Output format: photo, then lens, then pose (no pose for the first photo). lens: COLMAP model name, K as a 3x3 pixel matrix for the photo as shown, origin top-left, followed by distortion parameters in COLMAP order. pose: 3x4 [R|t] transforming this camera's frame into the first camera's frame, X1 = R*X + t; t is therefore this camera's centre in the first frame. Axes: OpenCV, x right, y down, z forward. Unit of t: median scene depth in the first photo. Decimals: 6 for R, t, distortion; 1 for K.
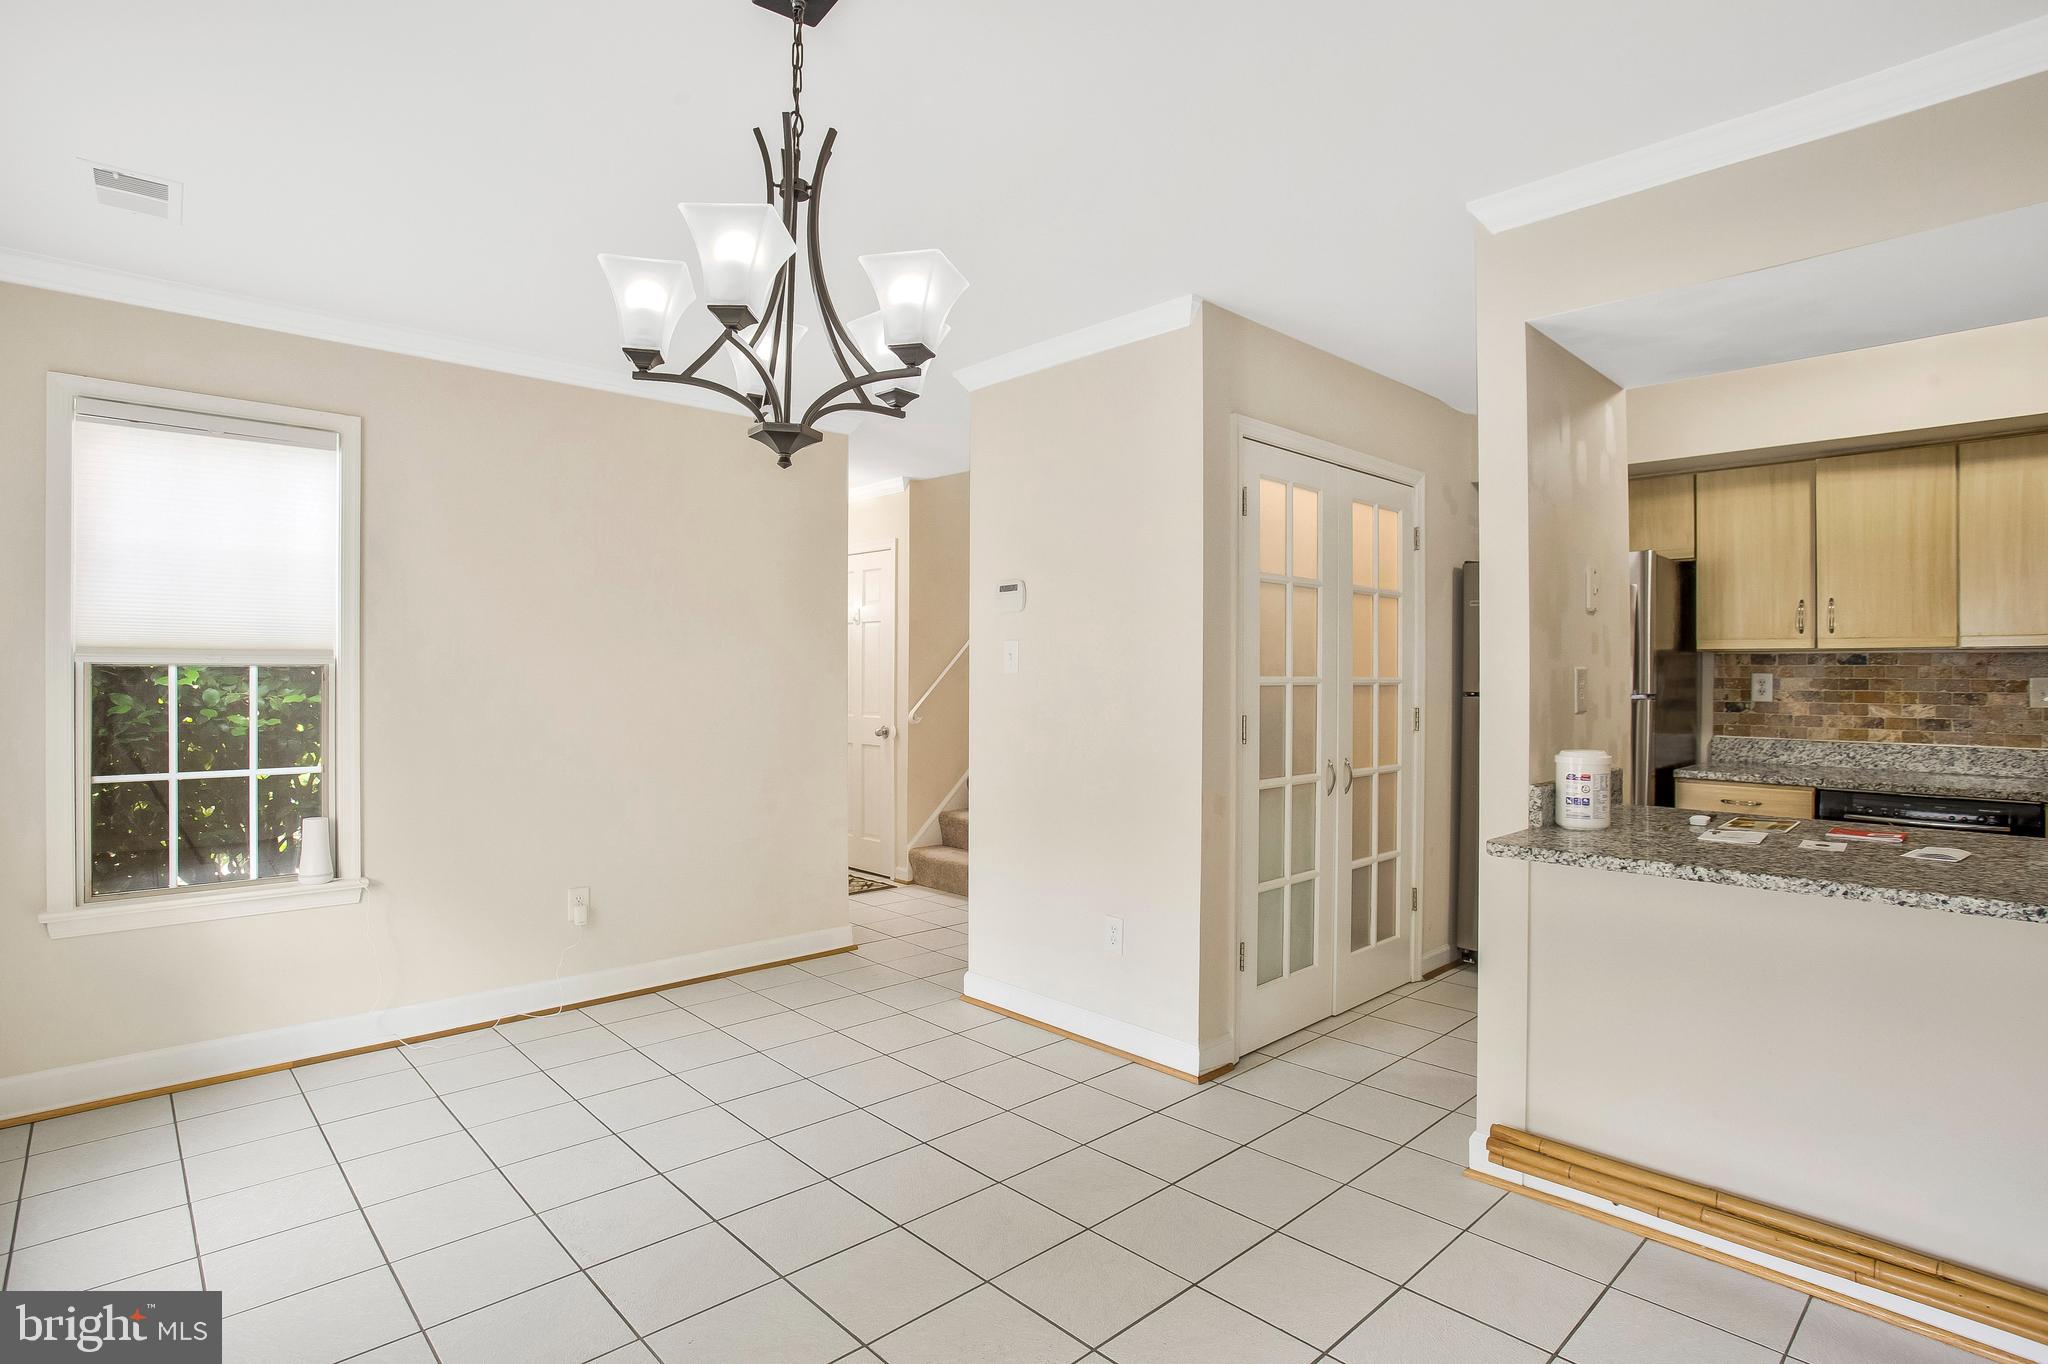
lens RADIAL K [[1016.5, 0, 1031.8], [0, 1016.5, 673.2], [0, 0, 1]] dist [-0.019546, -0.000743]
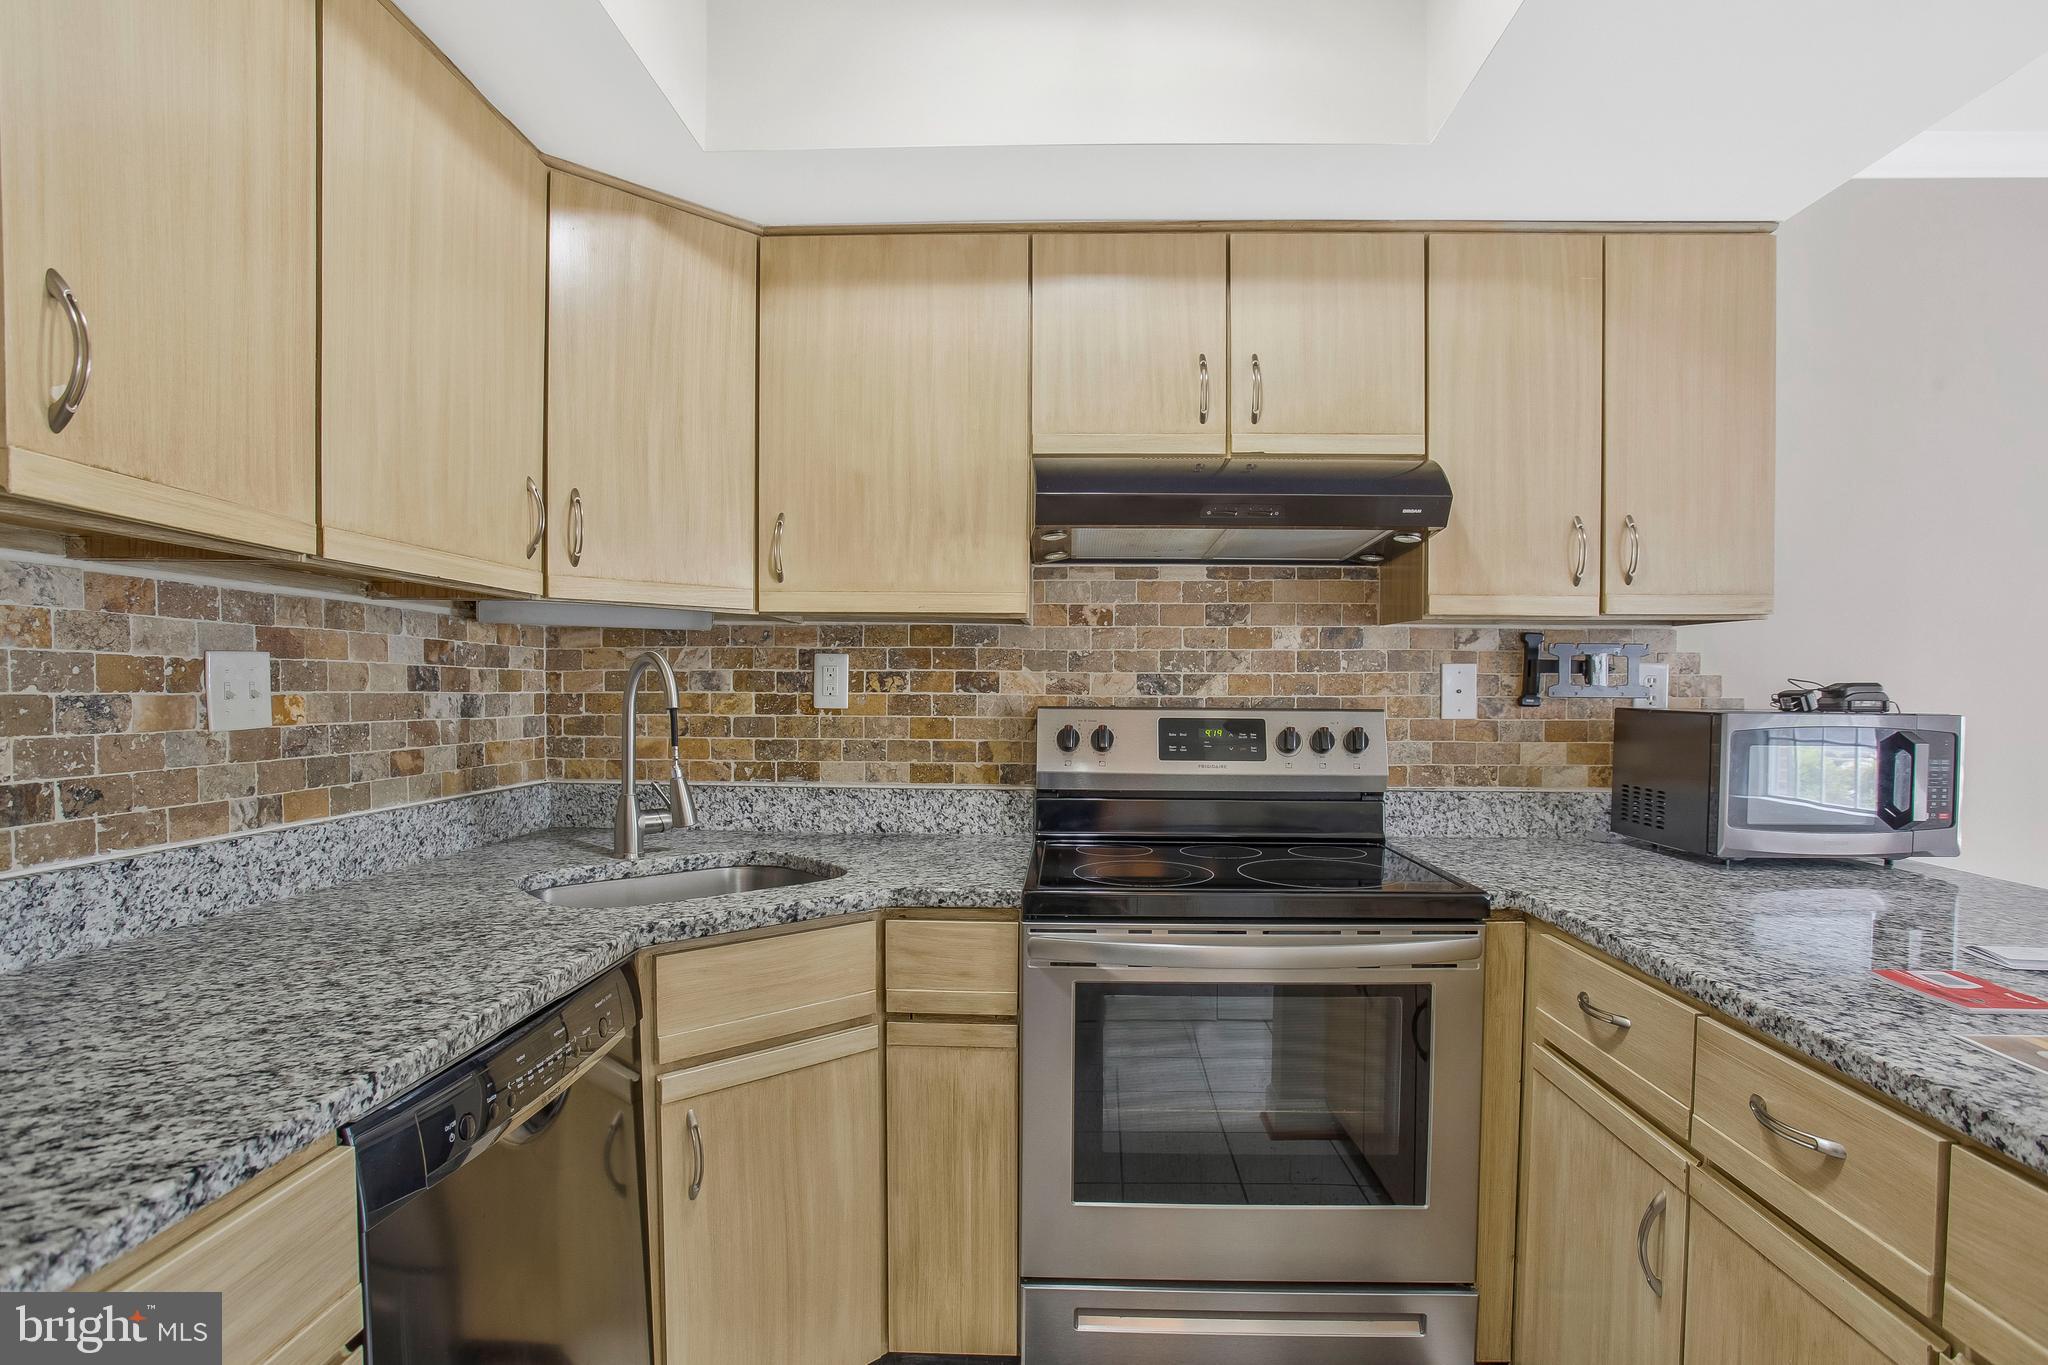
lens RADIAL K [[1034.5, 0, 1049.9], [0, 1034.5, 699.2], [0, 0, 1]] dist [-0.070550, 0.038445]
pose [[-0.704260, -0.018021, 0.709713, 0.467968], [-0.015235, 0.999831, 0.010269, 0.012479], [-0.709778, -0.003581, -0.704416, 0.967315]]
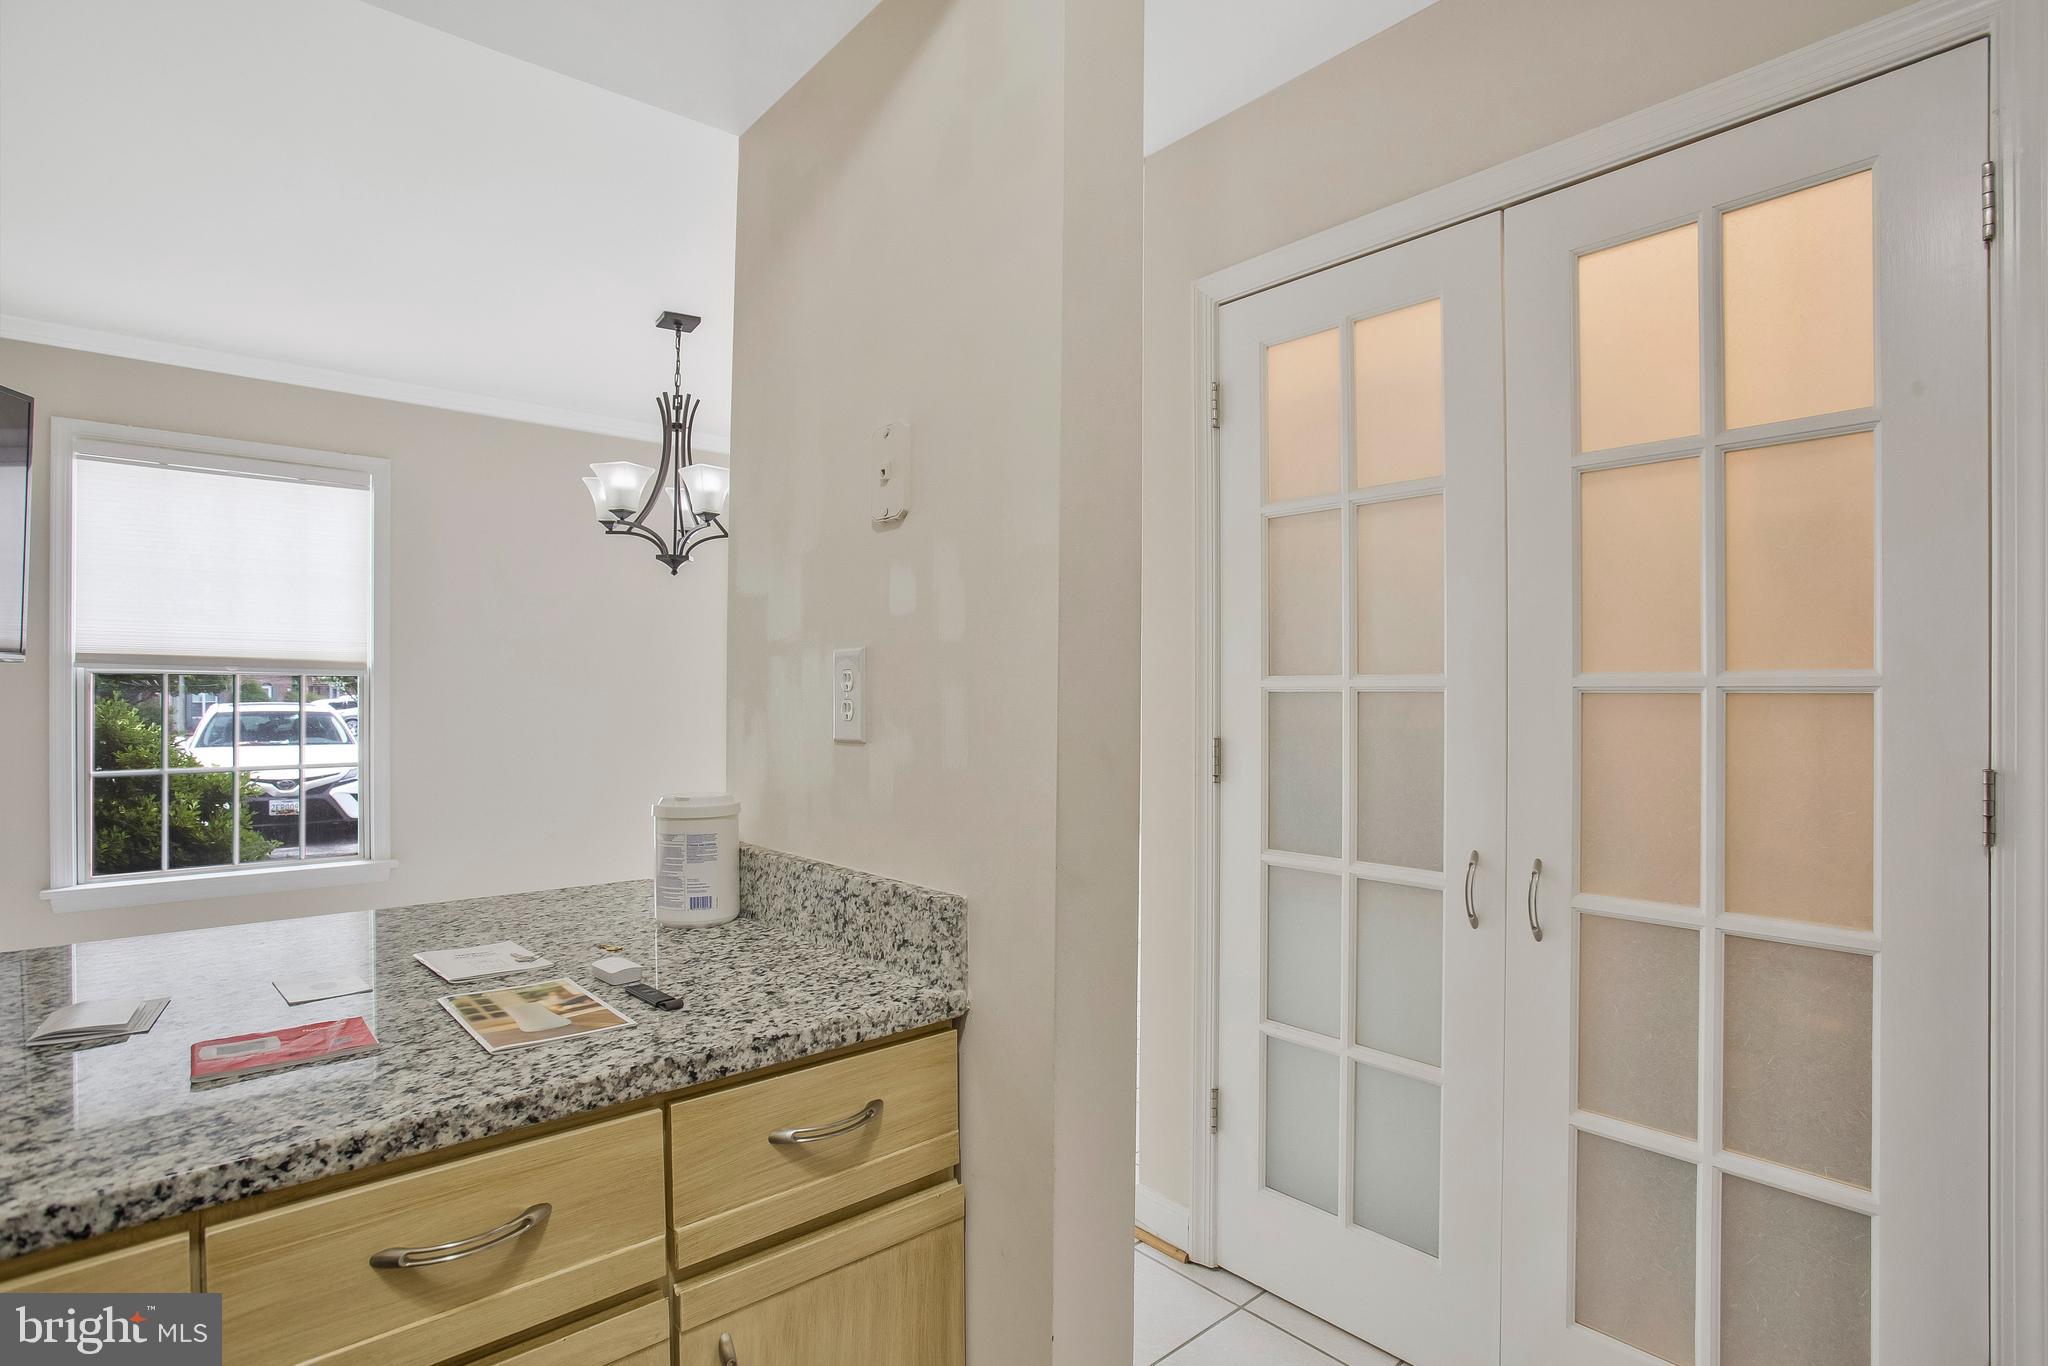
lens RADIAL K [[1034.5, 0, 1049.9], [0, 1034.5, 699.7], [0, 0, 1]] dist [-0.070550, 0.038445]
pose [[-0.038141, 0.003392, -0.999267, 0.714451], [0.007745, 0.999965, 0.003099, 0.011399], [0.999242, -0.007621, -0.038166, 0.780255]]
